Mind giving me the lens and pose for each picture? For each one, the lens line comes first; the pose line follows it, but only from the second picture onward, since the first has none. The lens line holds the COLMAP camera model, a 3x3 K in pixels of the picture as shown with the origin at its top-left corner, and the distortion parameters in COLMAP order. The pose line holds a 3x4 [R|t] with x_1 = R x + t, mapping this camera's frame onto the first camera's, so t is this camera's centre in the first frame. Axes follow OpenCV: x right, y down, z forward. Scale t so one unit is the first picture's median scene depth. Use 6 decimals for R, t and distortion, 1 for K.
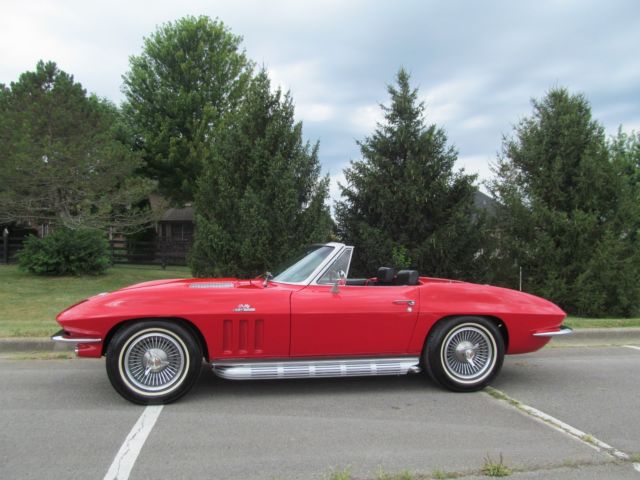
lens RADIAL K [[533.4, 0, 325.2], [0, 533.4, 238.5], [0, 0, 1]] dist [-0.058288, 0.031623]
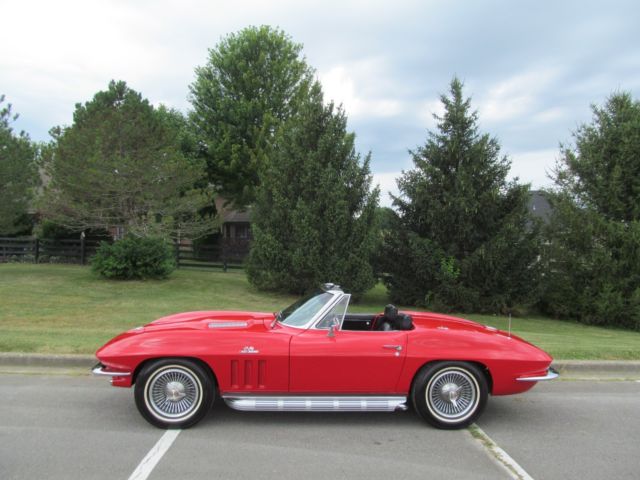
lens RADIAL K [[533.4, 0, 325.2], [0, 533.4, 238.5], [0, 0, 1]] dist [-0.058288, 0.031623]
pose [[0.992086, 0.010451, -0.125122, 0.032972], [-0.009352, 0.999912, 0.009372, -0.026575], [0.125209, -0.008128, 0.992097, -0.027726]]
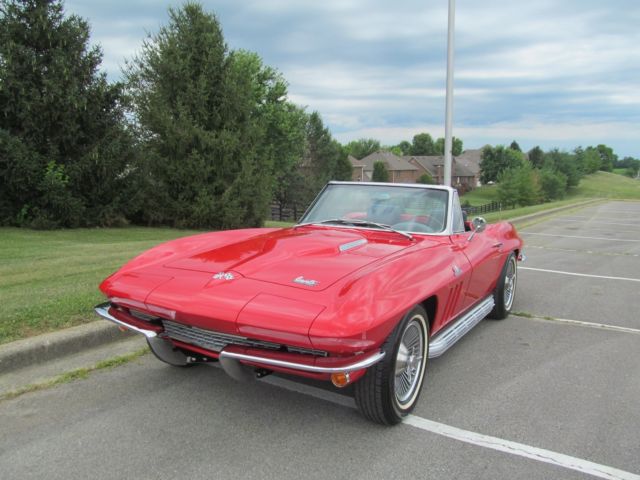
lens RADIAL K [[533.4, 0, 325.2], [0, 533.4, 238.5], [0, 0, 1]] dist [-0.058288, 0.031623]
pose [[0.667044, -0.082264, 0.740462, -0.188527], [-0.043013, 0.987975, 0.148511, -0.006631], [-0.743775, -0.130913, 0.655485, 0.130547]]
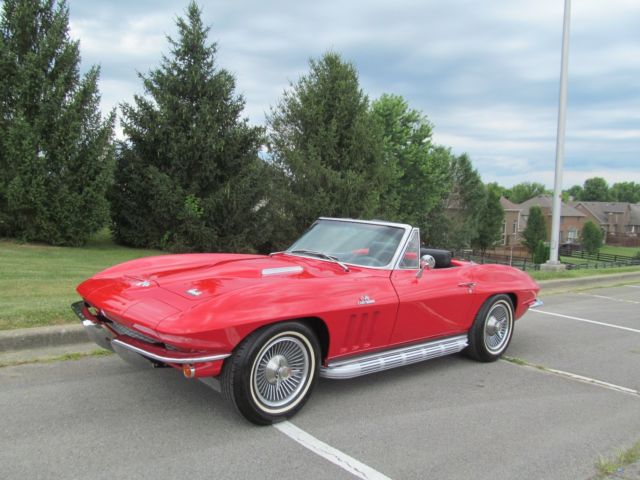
lens RADIAL K [[533.4, 0, 325.2], [0, 533.4, 238.5], [0, 0, 1]] dist [-0.058288, 0.031623]
pose [[0.856072, 0.011716, 0.516724, -0.142410], [-0.068363, 0.993526, 0.090733, -0.010233], [-0.512316, -0.112999, 0.851331, 0.060044]]
